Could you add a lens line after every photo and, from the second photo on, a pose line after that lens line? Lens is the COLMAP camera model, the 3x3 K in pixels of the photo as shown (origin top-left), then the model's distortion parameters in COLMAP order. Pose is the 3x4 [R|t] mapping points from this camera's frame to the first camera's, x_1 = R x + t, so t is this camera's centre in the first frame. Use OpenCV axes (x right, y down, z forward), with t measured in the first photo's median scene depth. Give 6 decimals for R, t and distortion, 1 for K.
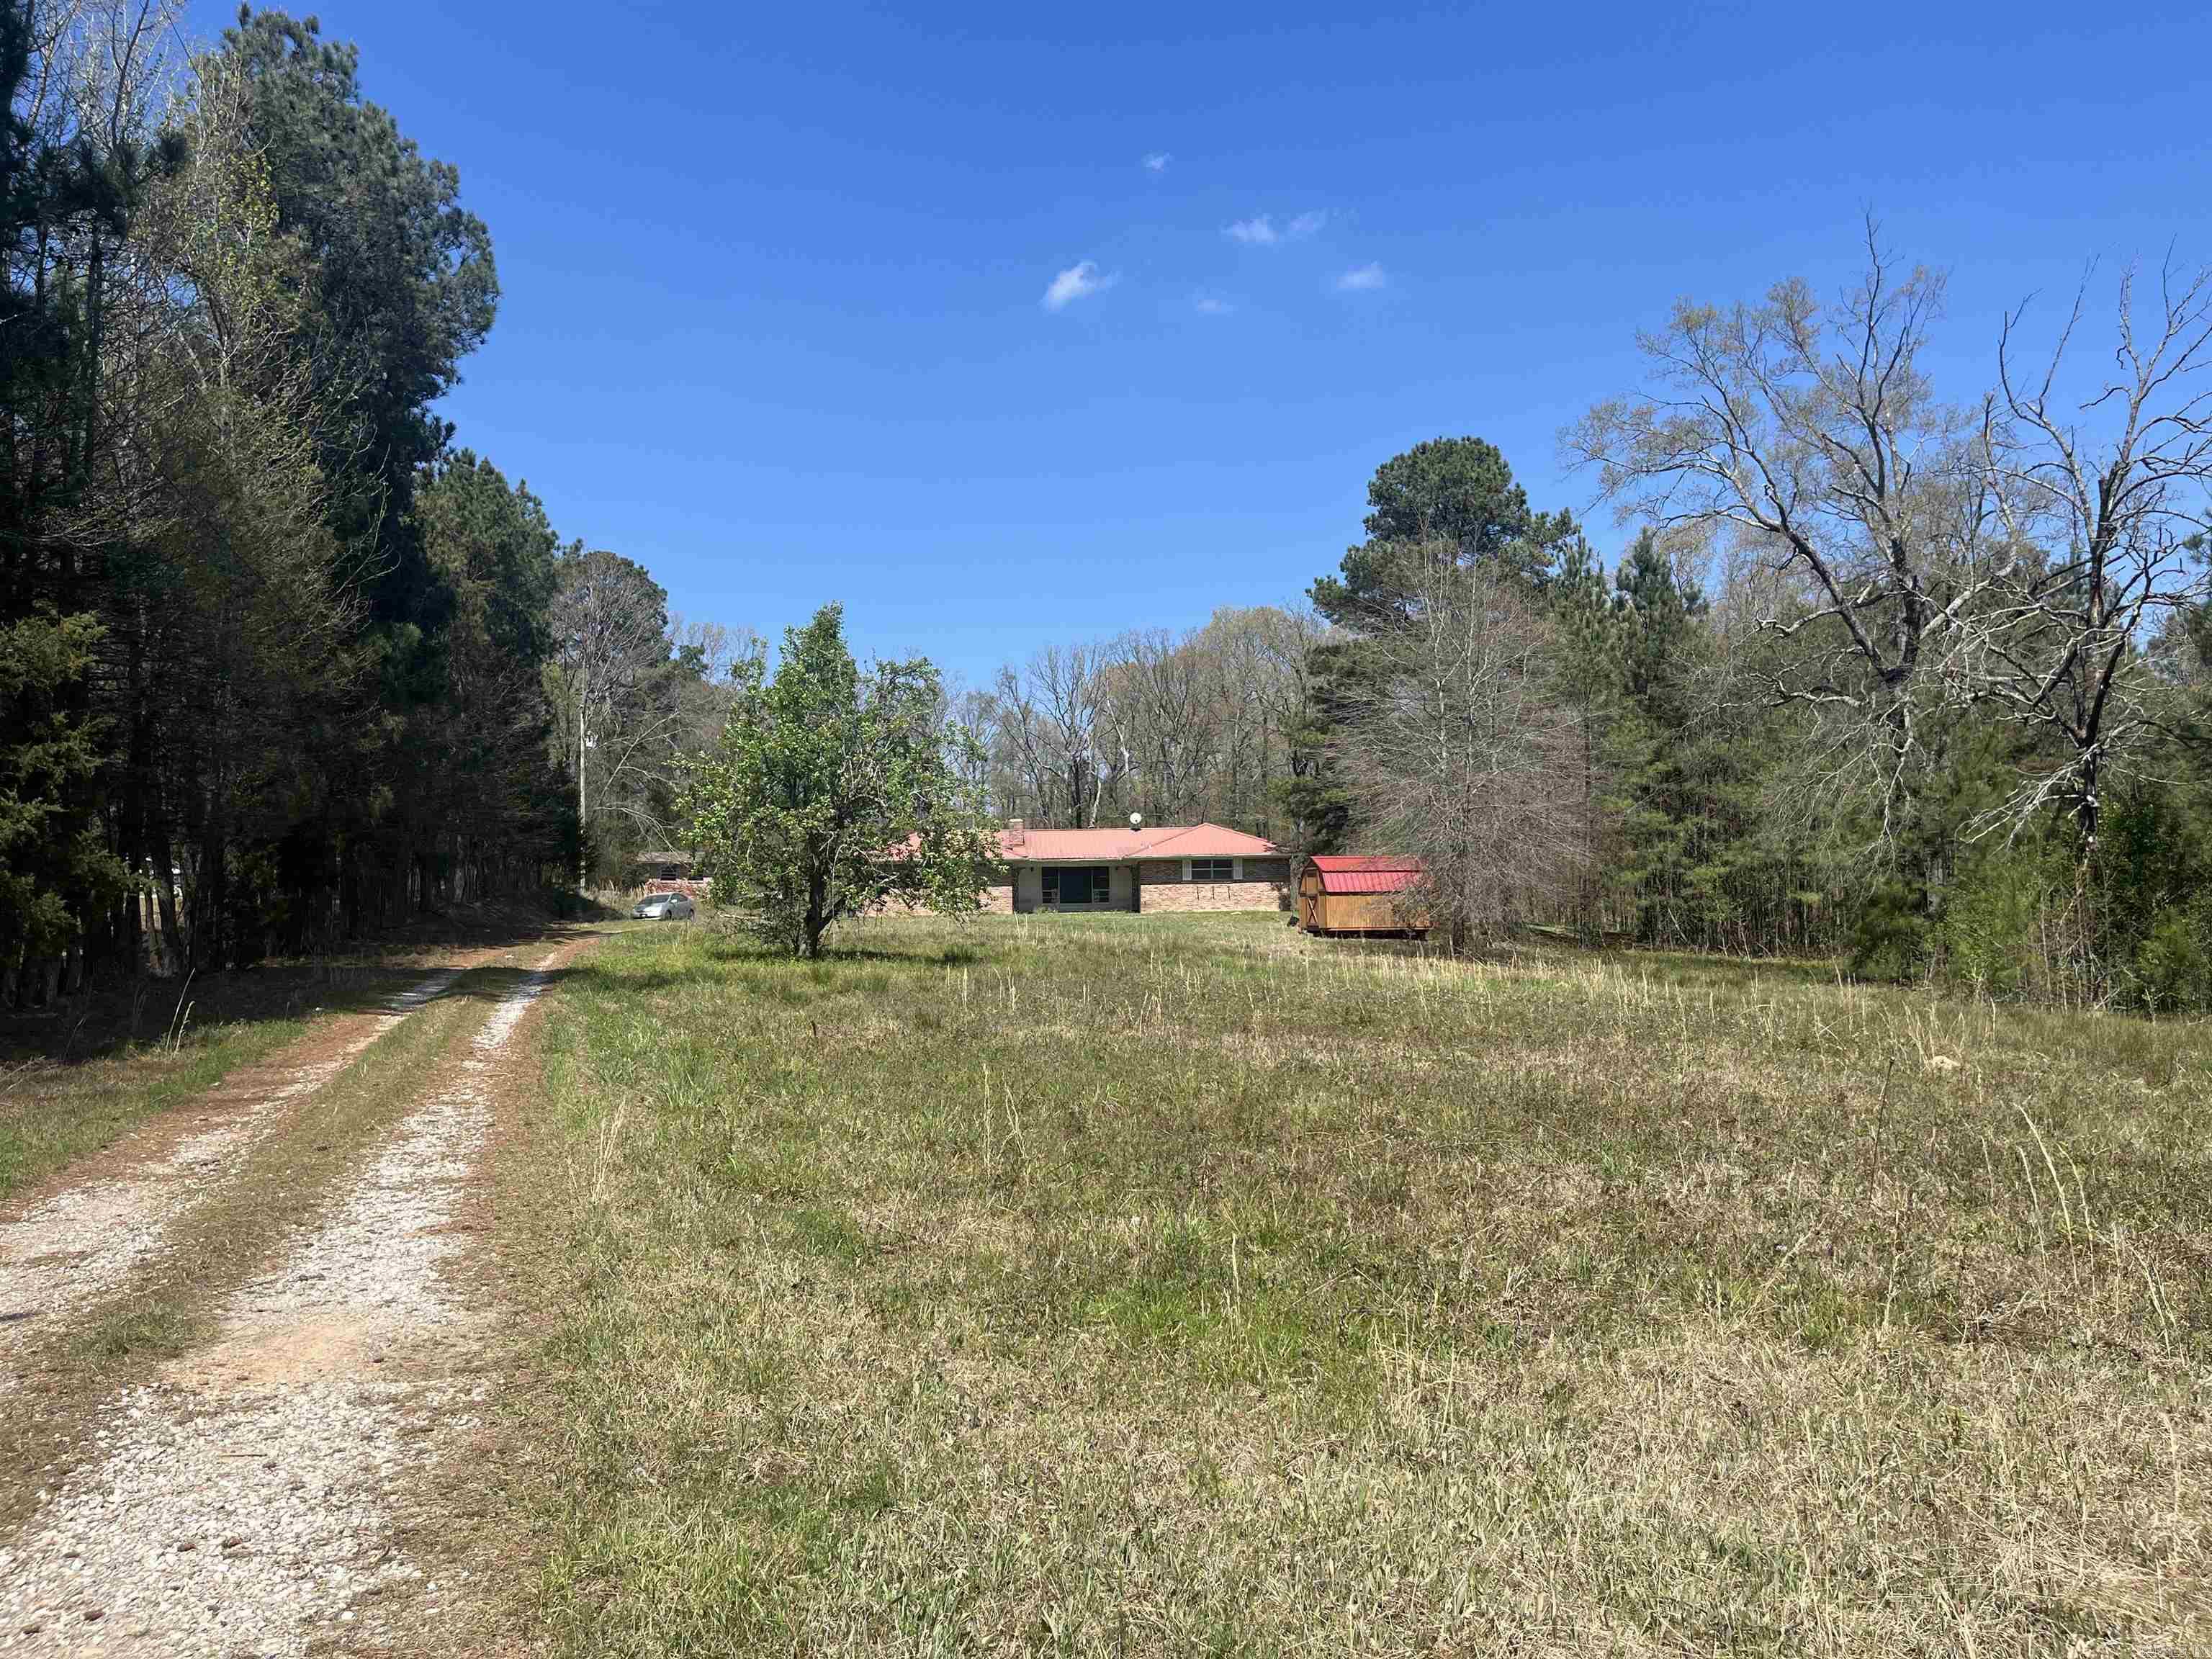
lens RADIAL K [[1669.7, 0, 1086.9], [0, 1669.7, 826.1], [0, 0, 1]] dist [0.059806, -0.077556]
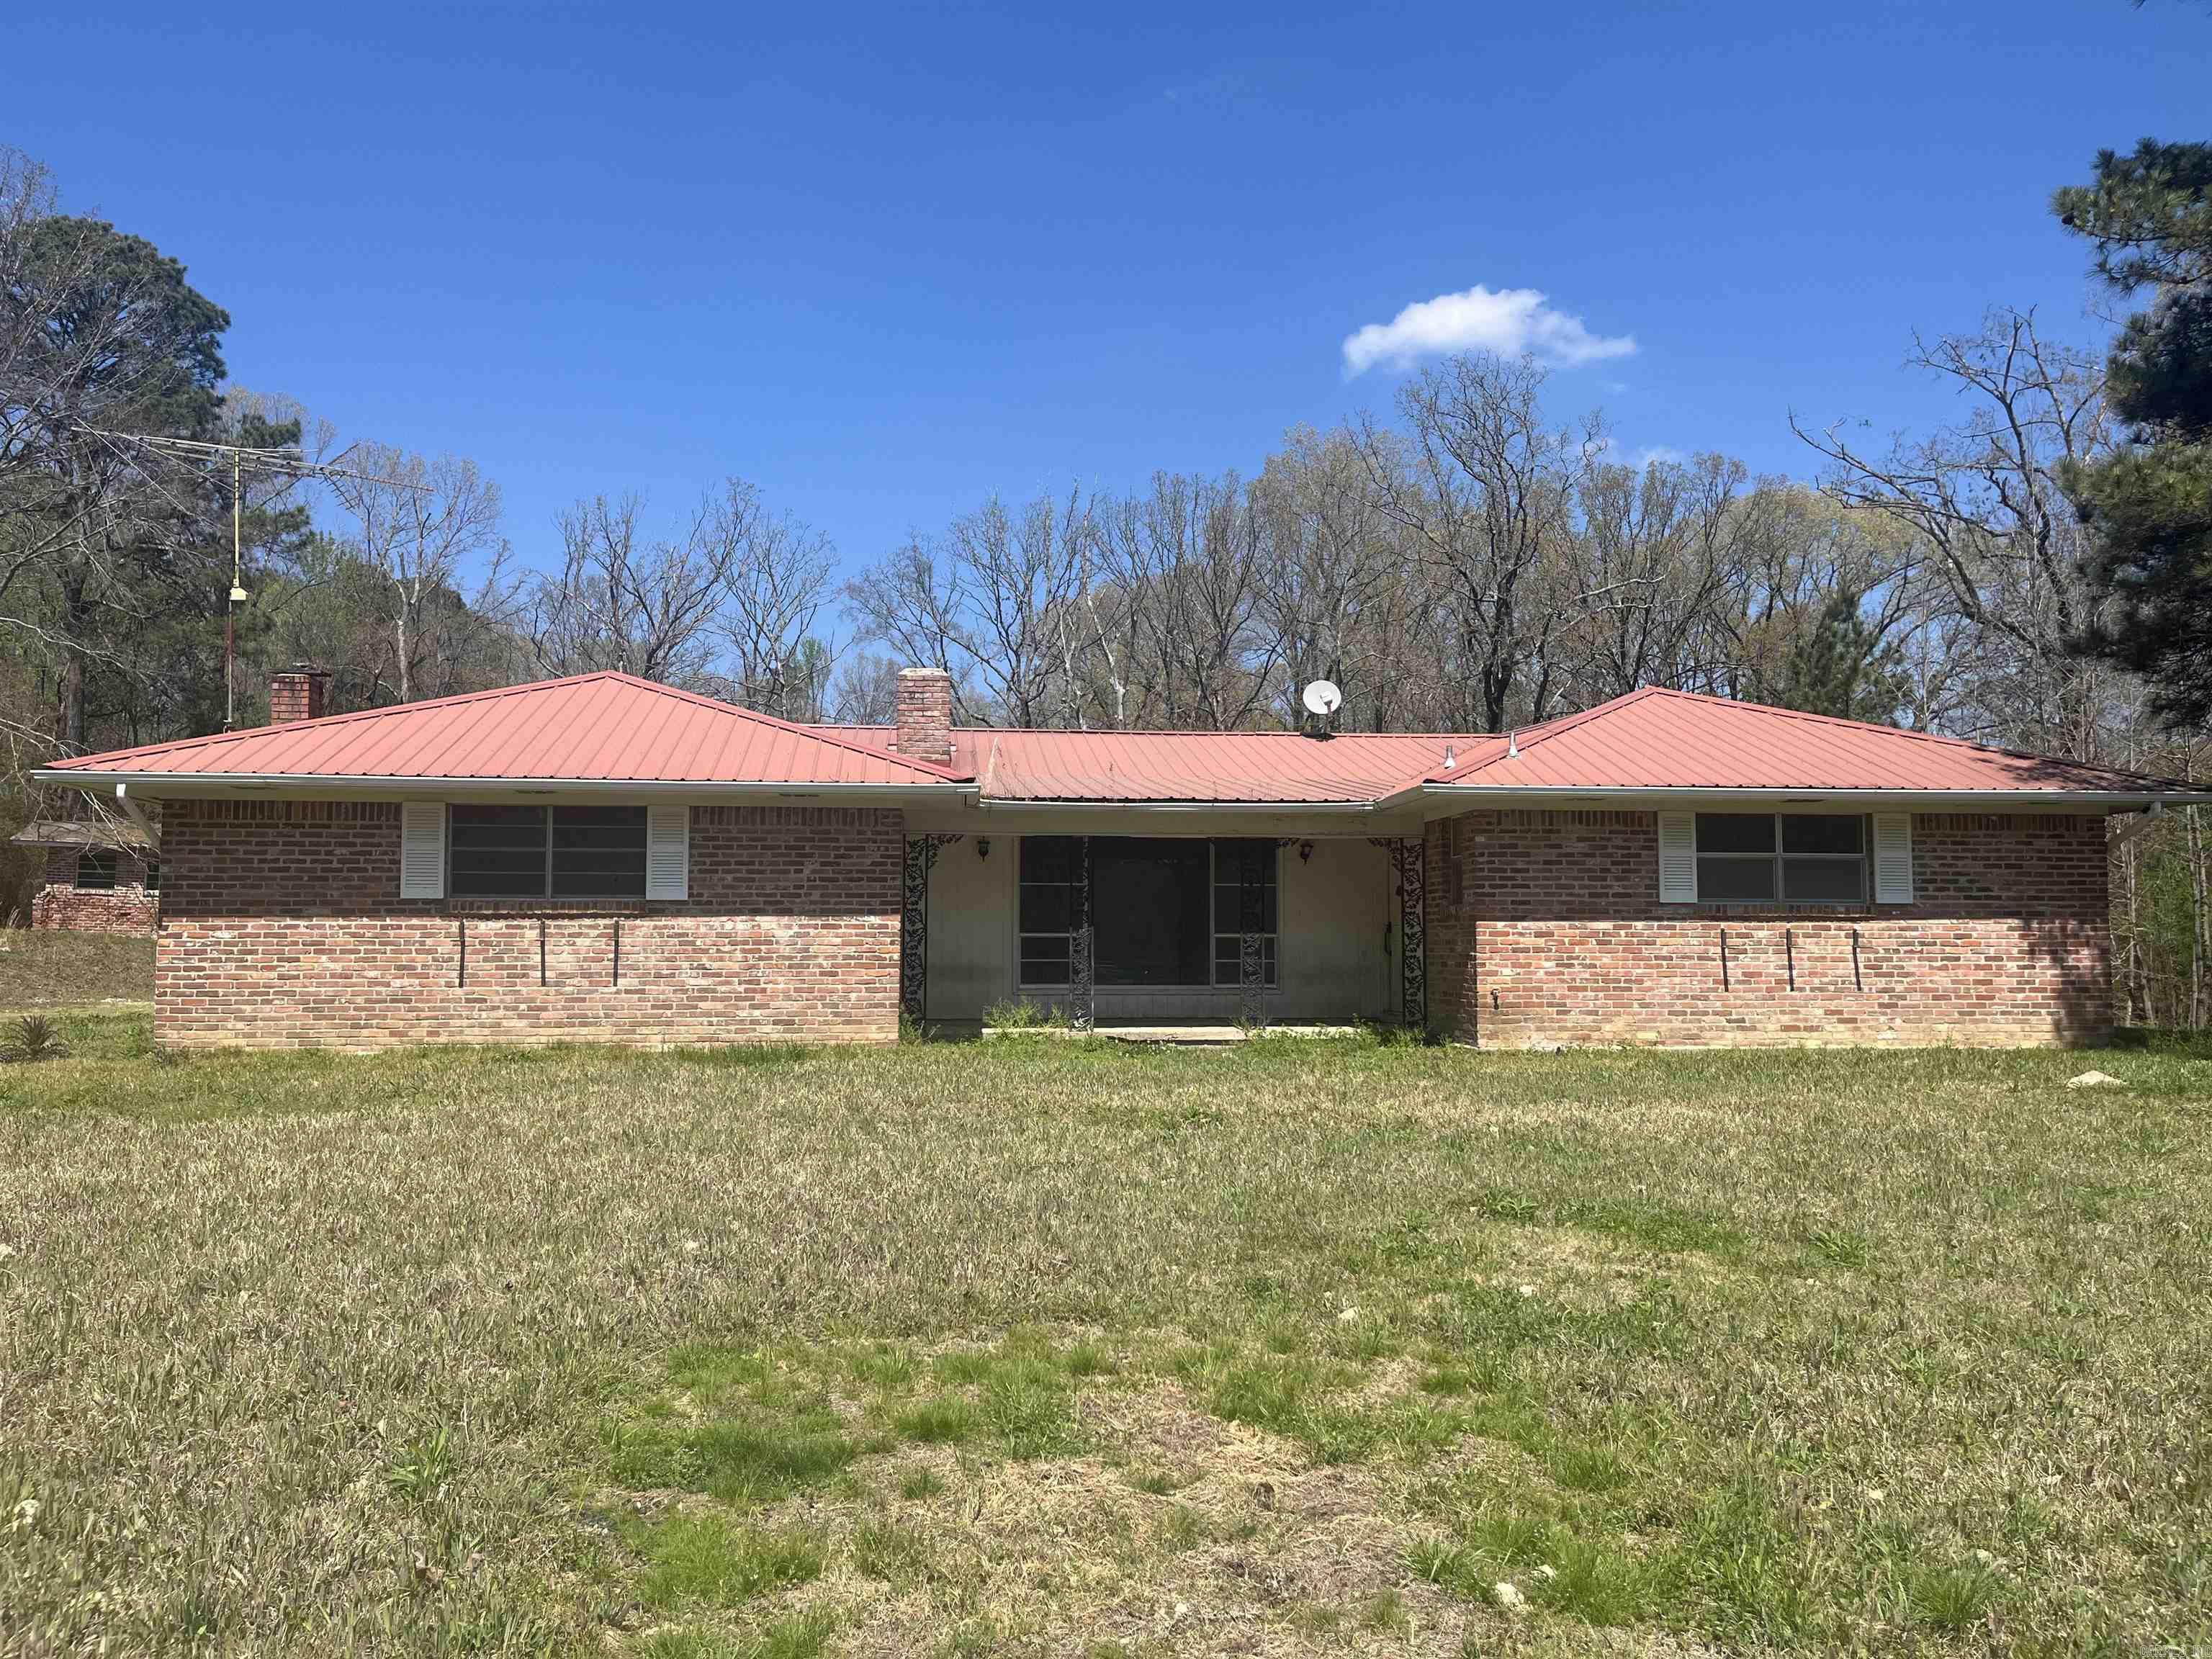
lens RADIAL K [[1669.7, 0, 1121.3], [0, 1669.7, 816.7], [0, 0, 1]] dist [0.059806, -0.077556]
pose [[0.996920, 0.022650, 0.075086, -0.032291], [-0.020688, 0.999427, -0.026804, 0.028426], [-0.075650, 0.025168, 0.996817, 0.777090]]
